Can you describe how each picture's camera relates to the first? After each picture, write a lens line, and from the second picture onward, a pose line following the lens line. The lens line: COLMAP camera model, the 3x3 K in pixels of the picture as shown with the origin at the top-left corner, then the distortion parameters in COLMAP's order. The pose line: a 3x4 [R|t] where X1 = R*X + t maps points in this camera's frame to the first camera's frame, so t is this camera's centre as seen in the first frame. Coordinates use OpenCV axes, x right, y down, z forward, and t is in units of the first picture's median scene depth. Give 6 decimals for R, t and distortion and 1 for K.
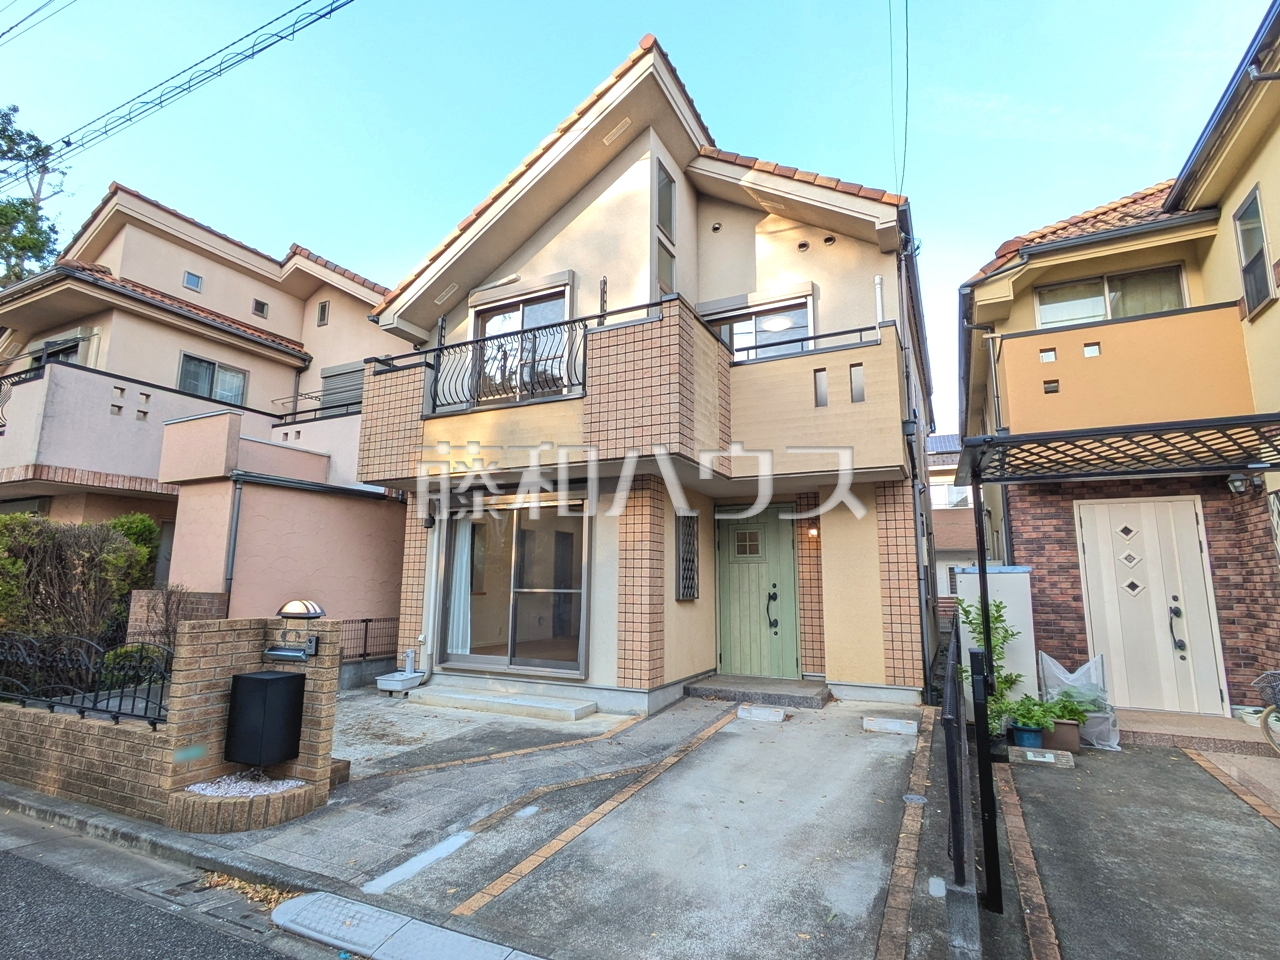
lens RADIAL K [[632.5, 0, 642.9], [0, 632.5, 479.8], [0, 0, 1]] dist [0.001114, 0.001290]
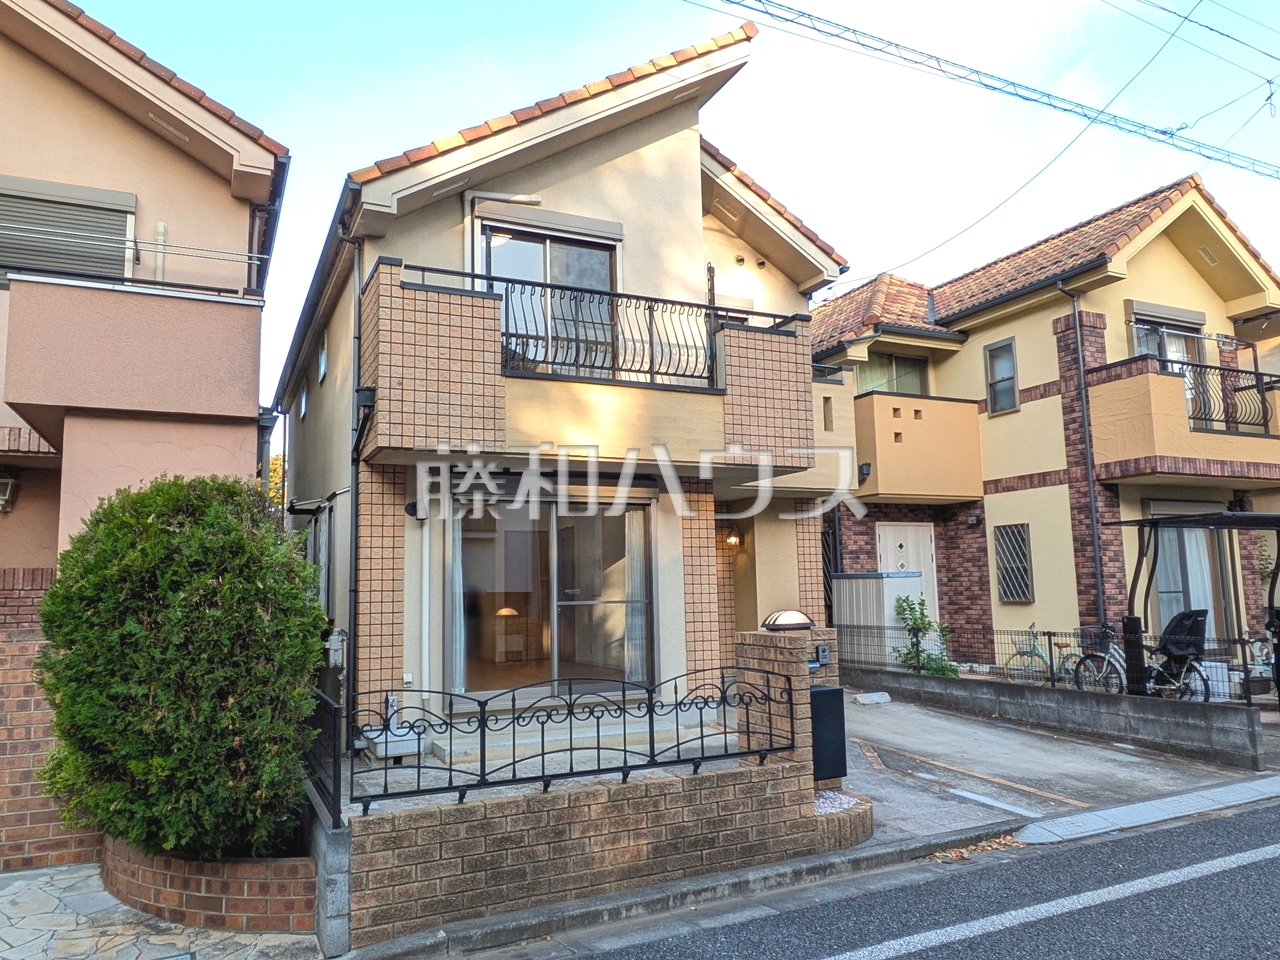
lens RADIAL K [[891.7, 0, 641.6], [0, 891.7, 481.5], [0, 0, 1]] dist [0.009180, -0.001382]
pose [[0.617031, 0.075790, 0.783281, -1.195658], [-0.101748, 0.994680, -0.016092, 0.031501], [-0.780333, -0.069768, 0.621460, 0.257460]]
